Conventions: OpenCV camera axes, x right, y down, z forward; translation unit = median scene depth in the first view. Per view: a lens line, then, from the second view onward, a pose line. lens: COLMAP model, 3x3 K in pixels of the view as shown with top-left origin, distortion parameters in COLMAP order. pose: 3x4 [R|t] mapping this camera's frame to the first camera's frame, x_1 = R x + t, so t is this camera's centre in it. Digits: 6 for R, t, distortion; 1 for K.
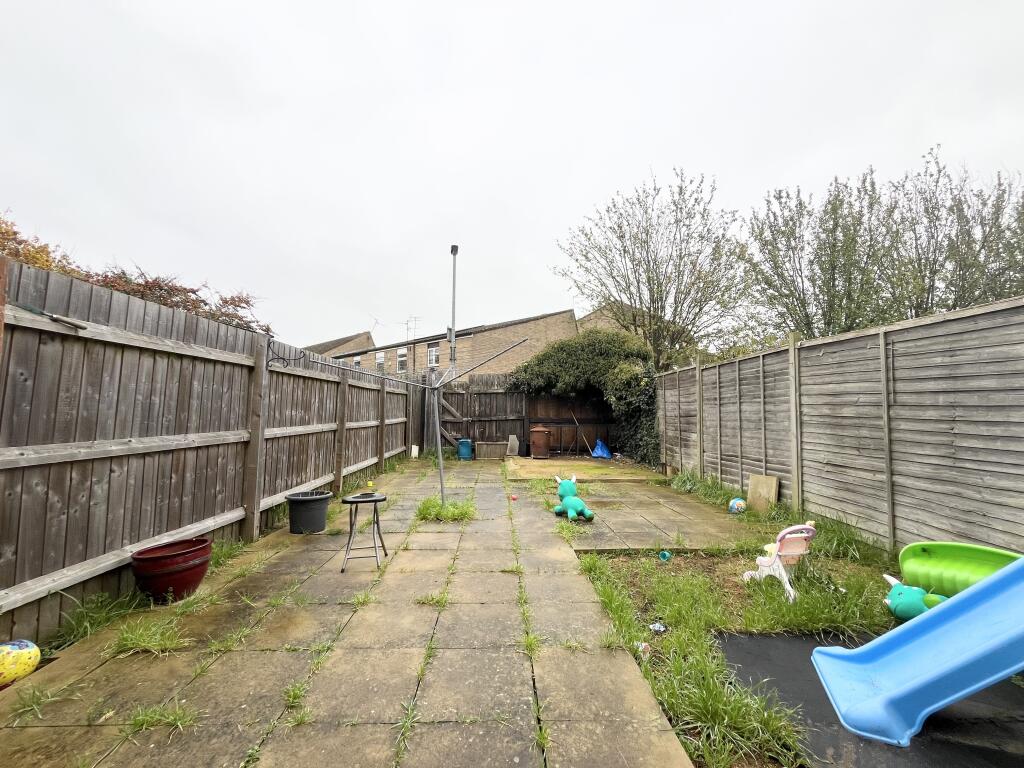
lens RADIAL K [[416.2, 0, 513.5], [0, 416.2, 380.5], [0, 0, 1]] dist [-0.001377, -0.000036]
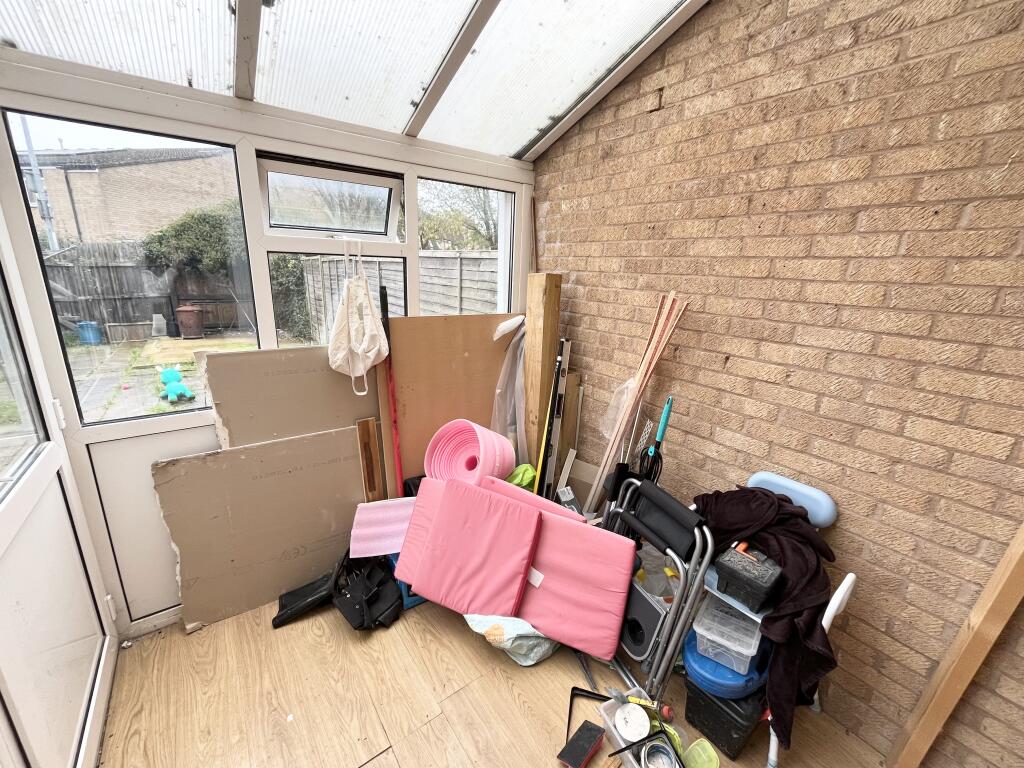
lens RADIAL K [[416.2, 0, 510.1], [0, 416.2, 385.3], [0, 0, 1]] dist [-0.001377, -0.000036]
pose [[0.833882, -0.130954, 0.536182, 0.140192], [-0.063076, 0.942472, 0.328281, -0.075837], [-0.548326, -0.307568, 0.777650, -0.208927]]
